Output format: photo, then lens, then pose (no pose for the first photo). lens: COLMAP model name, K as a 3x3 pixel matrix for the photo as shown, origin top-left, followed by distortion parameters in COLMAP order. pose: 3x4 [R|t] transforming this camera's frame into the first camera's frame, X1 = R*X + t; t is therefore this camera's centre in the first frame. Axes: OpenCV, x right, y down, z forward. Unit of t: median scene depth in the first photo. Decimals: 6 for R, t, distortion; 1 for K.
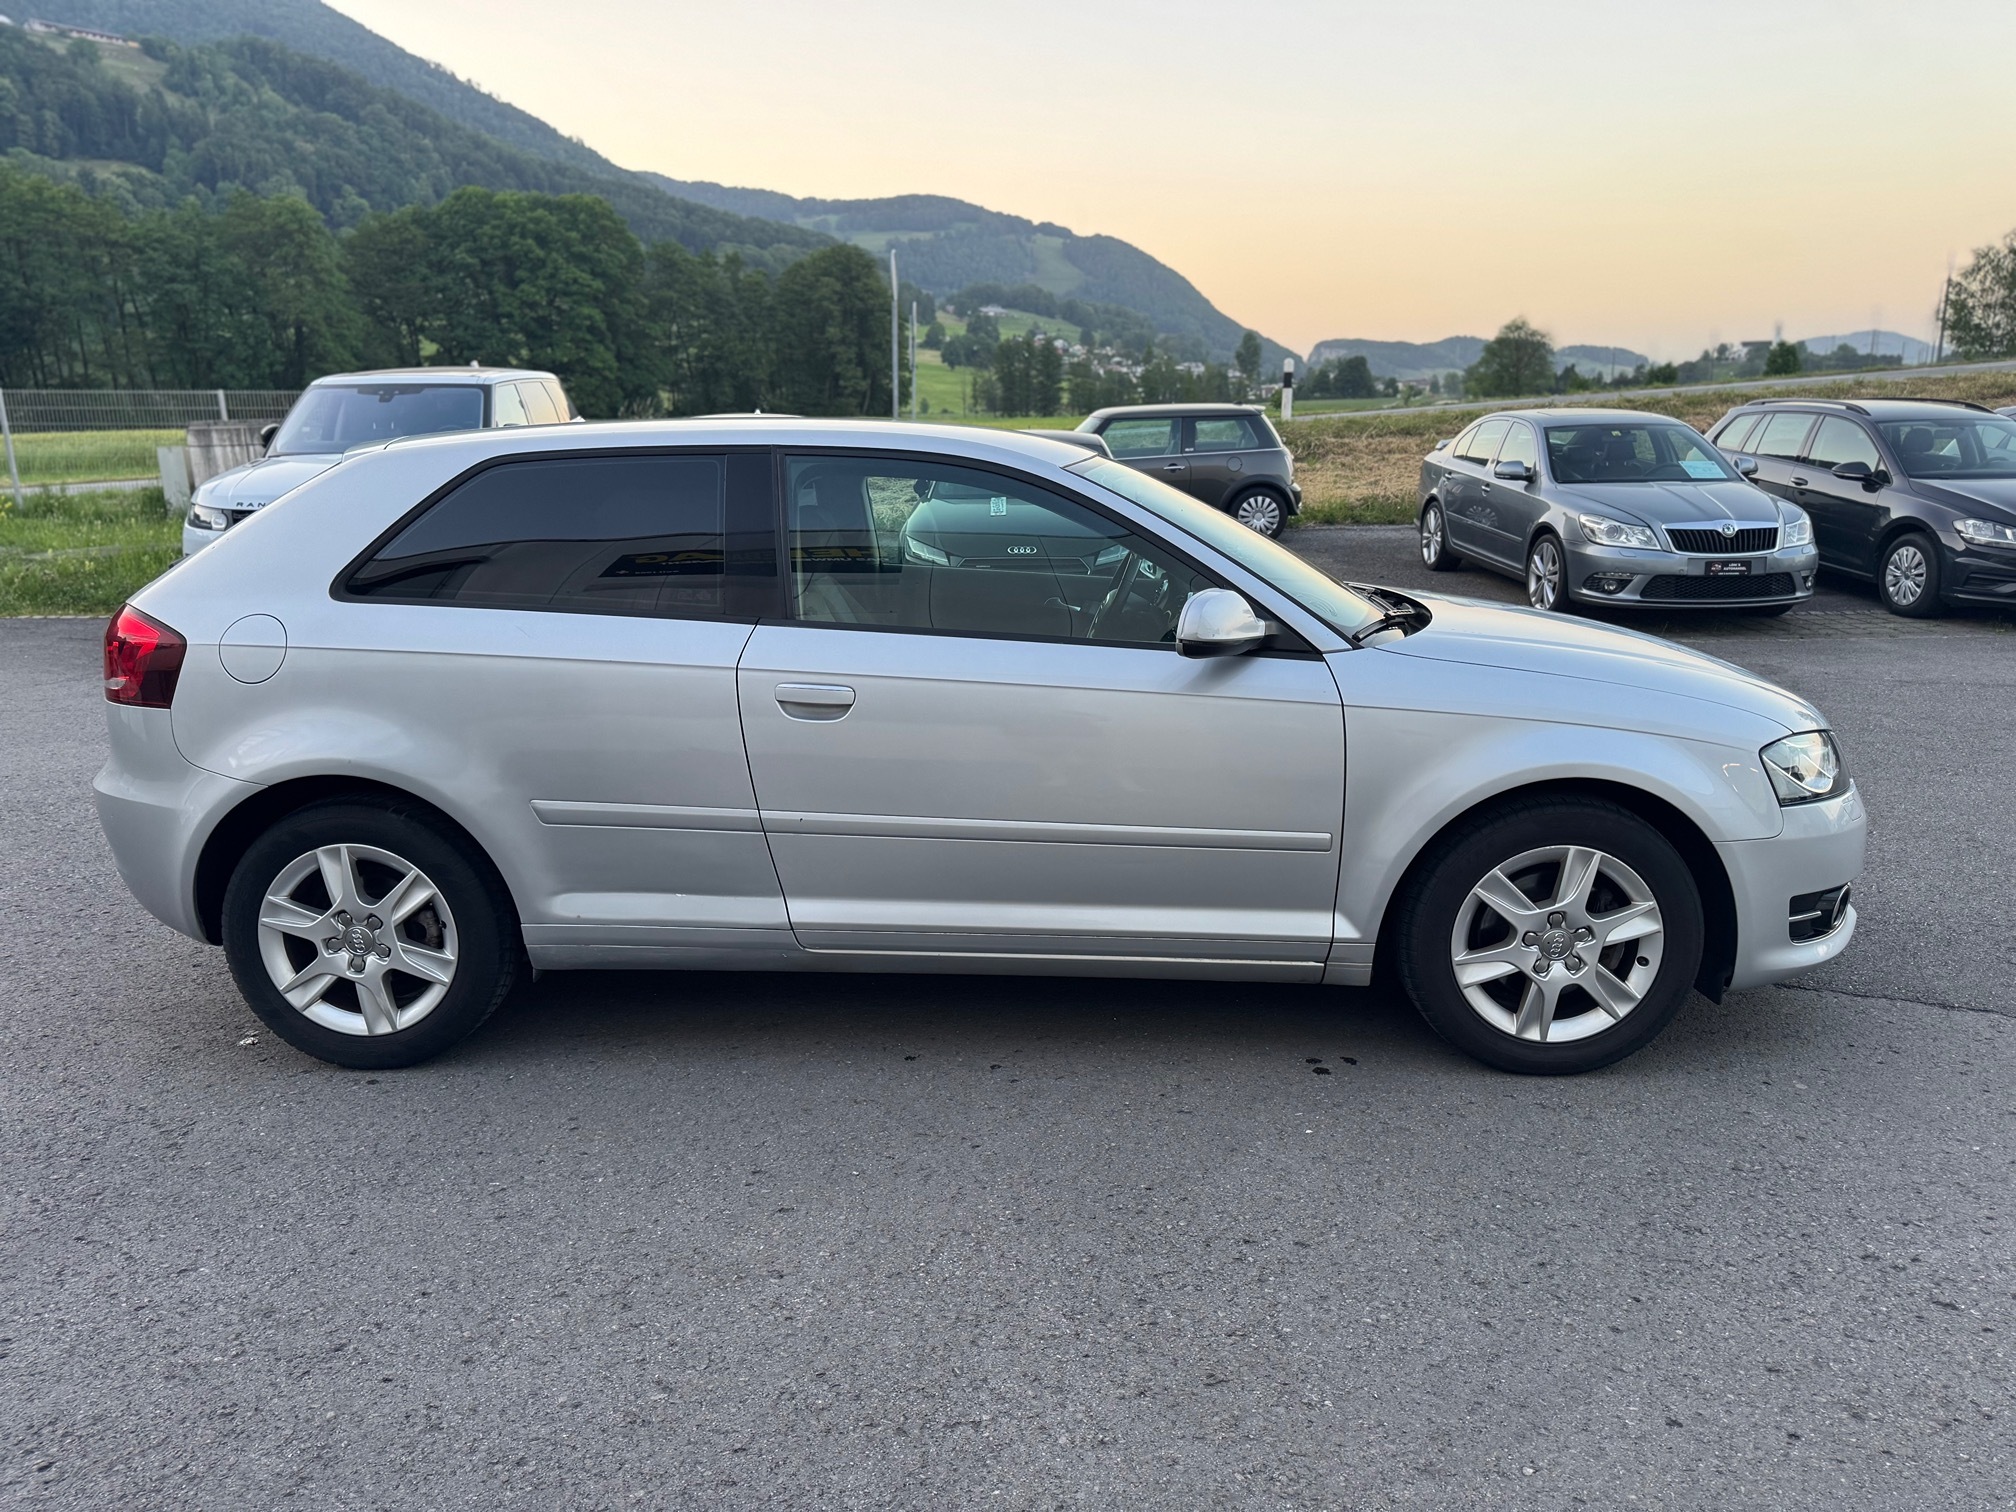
lens RADIAL K [[1447.0, 0, 1009.2], [0, 1447.0, 767.9], [0, 0, 1]] dist [0.005284, -0.008658]
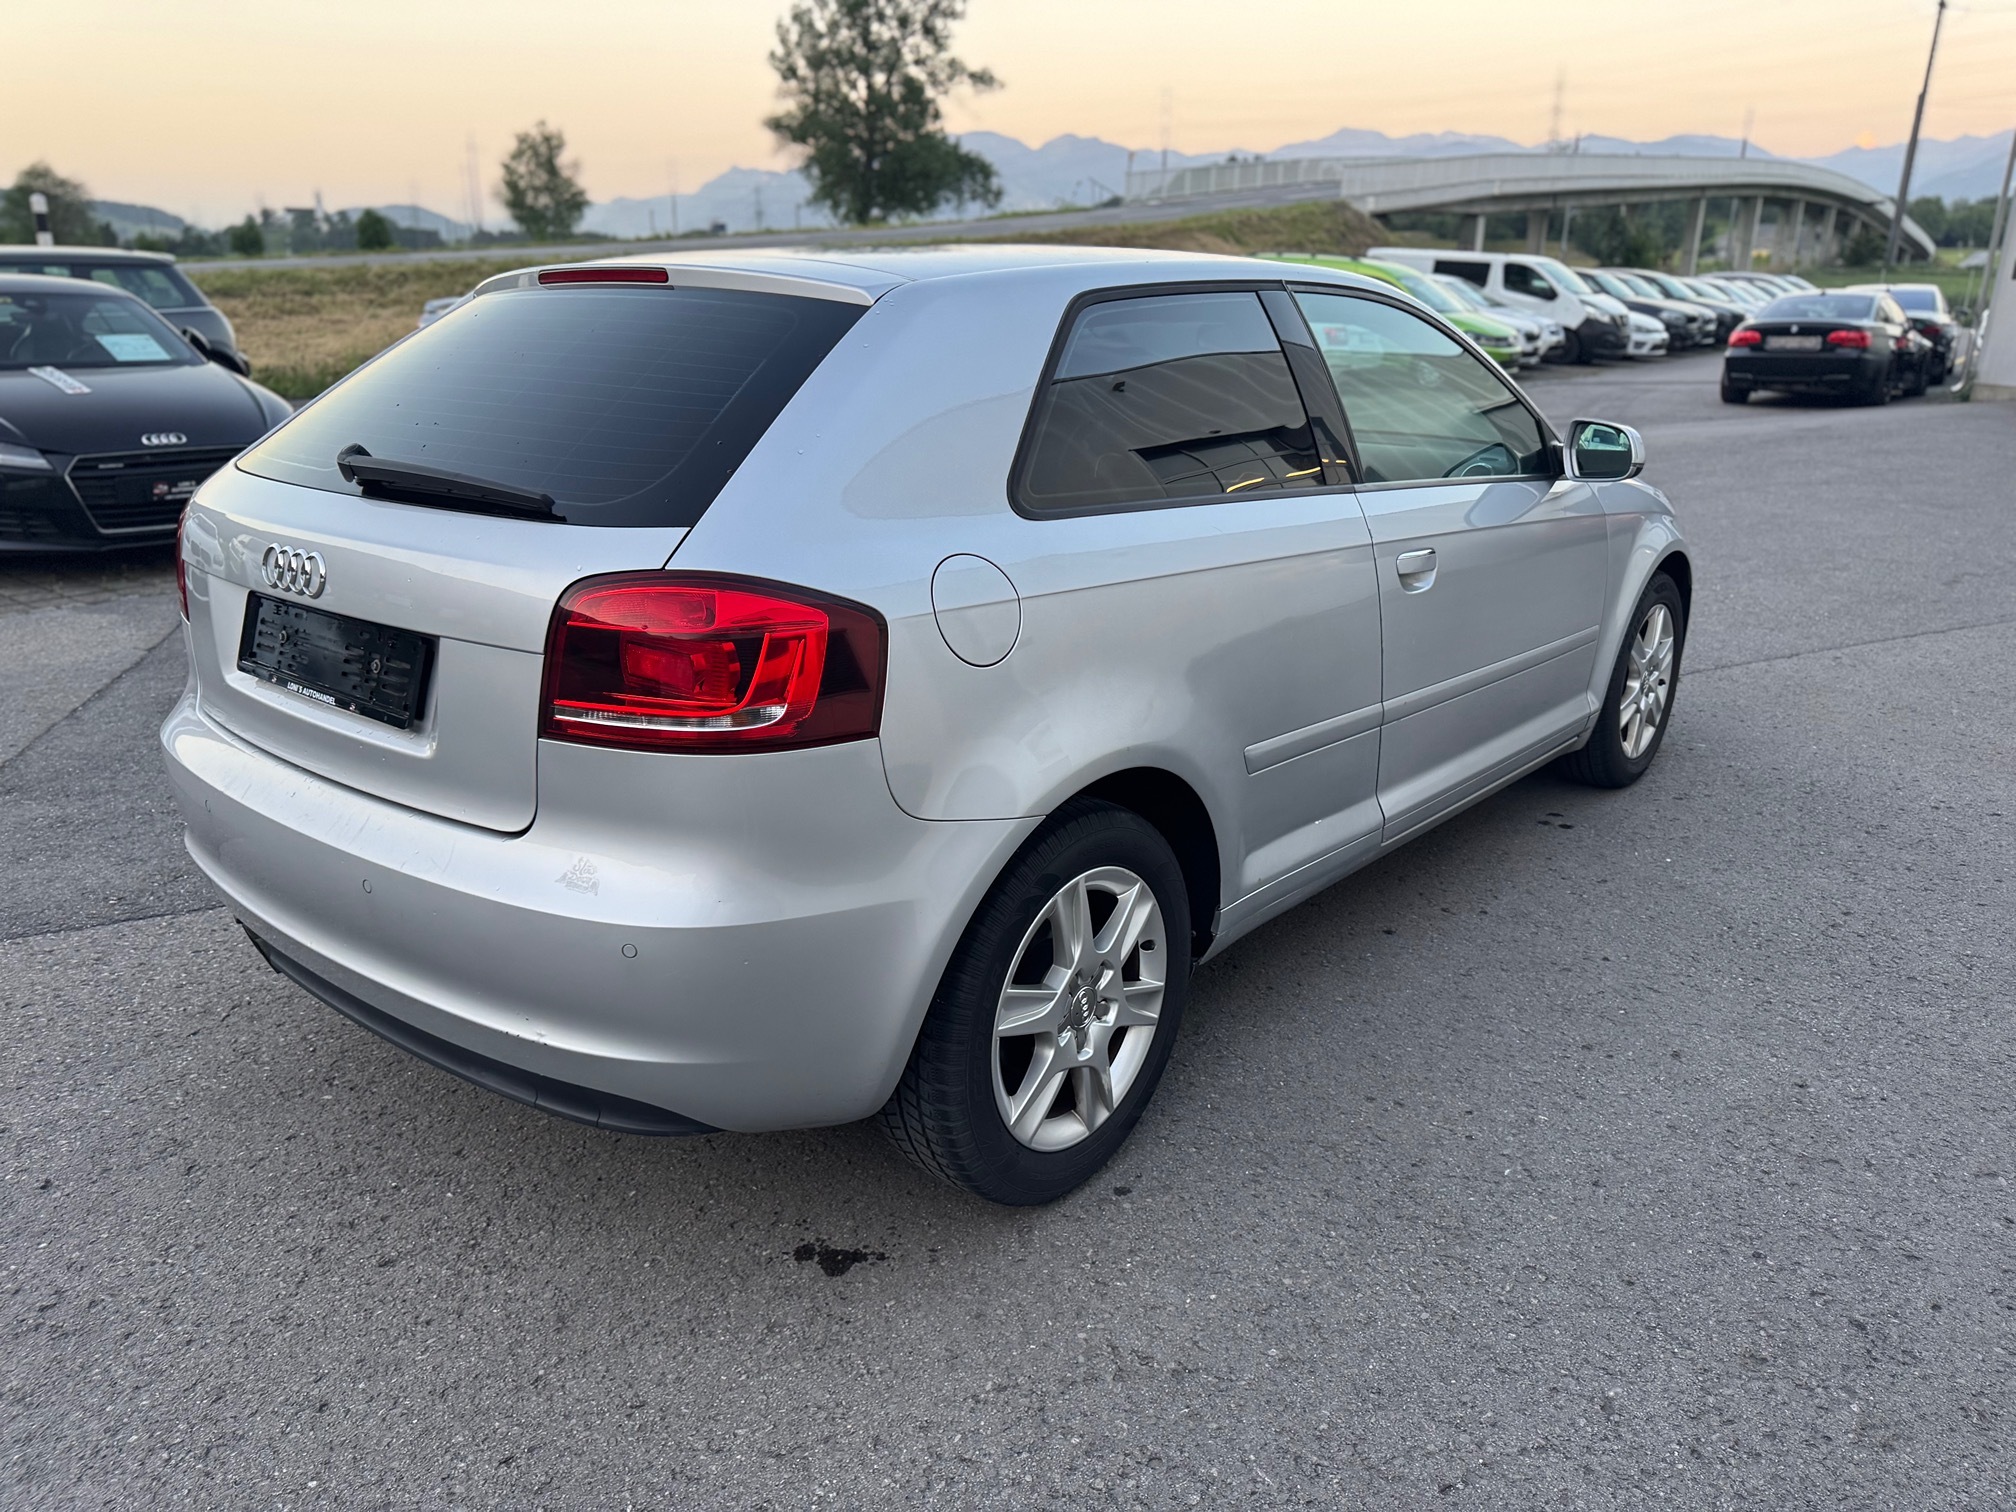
lens RADIAL K [[1447.0, 0, 1009.2], [0, 1447.0, 767.9], [0, 0, 1]] dist [0.005284, -0.008658]
pose [[0.610848, -0.230206, 0.757542, -0.974616], [0.166580, 0.972748, 0.161281, -0.110804], [-0.774025, 0.027673, 0.632550, 0.595715]]
